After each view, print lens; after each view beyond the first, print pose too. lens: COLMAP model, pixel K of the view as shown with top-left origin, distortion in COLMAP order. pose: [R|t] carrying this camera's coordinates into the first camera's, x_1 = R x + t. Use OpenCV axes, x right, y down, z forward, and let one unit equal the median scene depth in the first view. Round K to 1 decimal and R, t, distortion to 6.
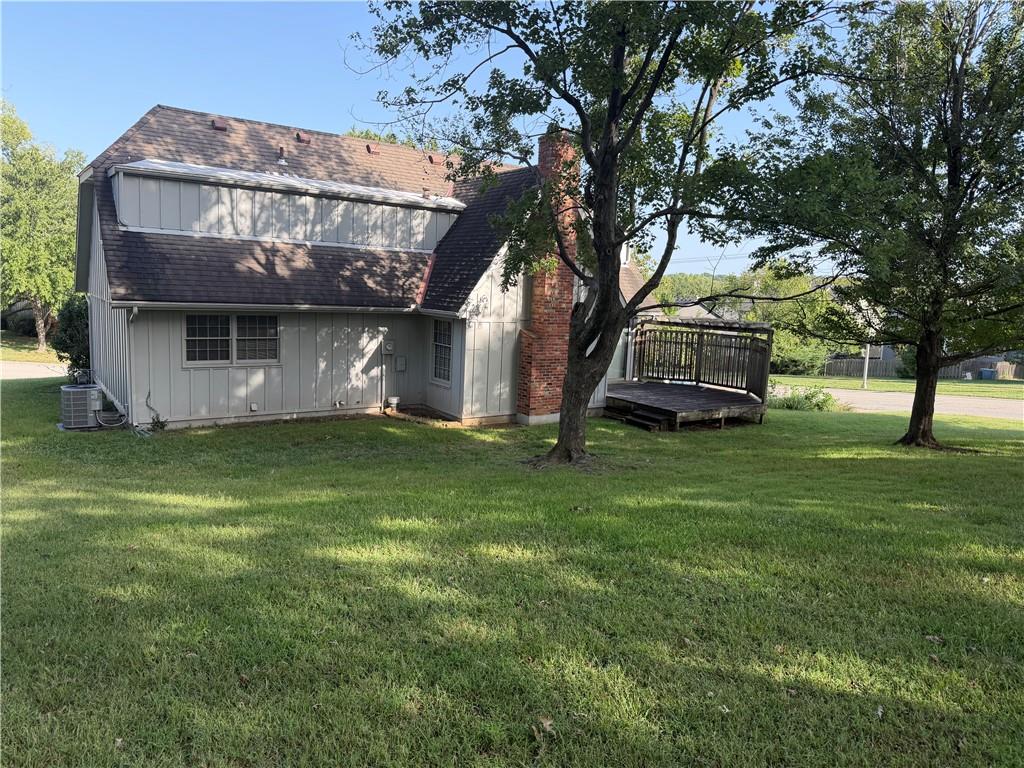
lens RADIAL K [[714.5, 0, 512.0], [0, 714.5, 386.5], [0, 0, 1]] dist [0.001562, -0.001968]
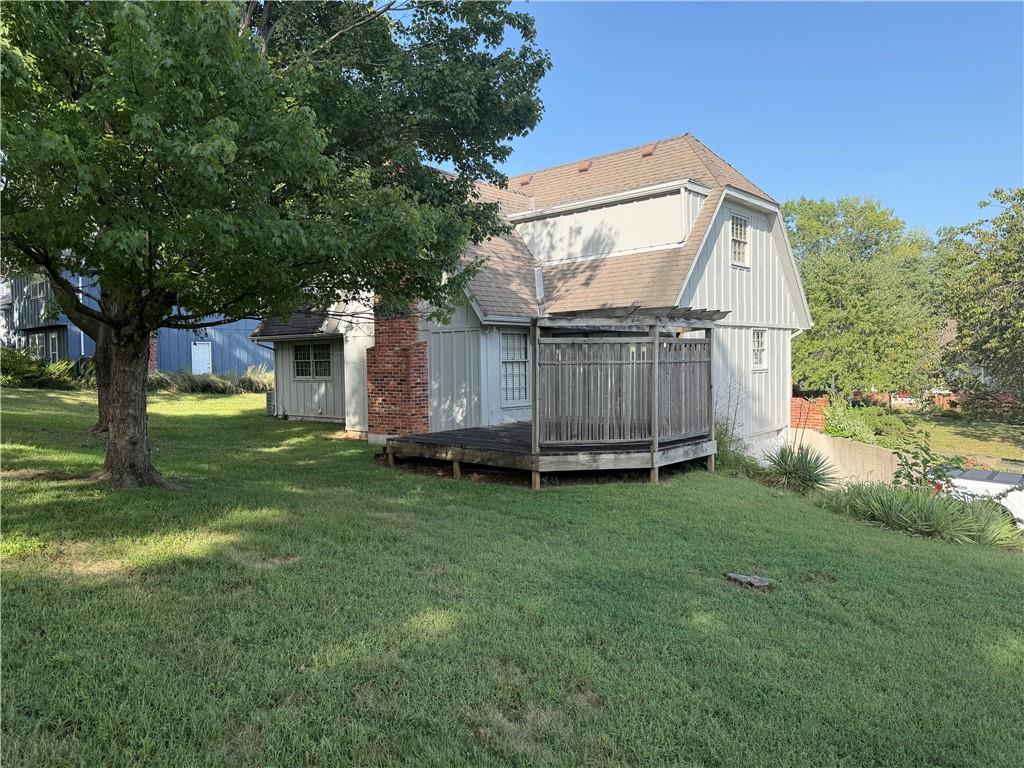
lens RADIAL K [[714.5, 0, 512.1], [0, 714.5, 383.8], [0, 0, 1]] dist [0.001562, -0.001968]
pose [[0.215218, -0.007512, -0.976537, 1.075737], [-0.066408, 0.997543, -0.022310, -0.015423], [0.974305, 0.069651, 0.214190, 1.066430]]
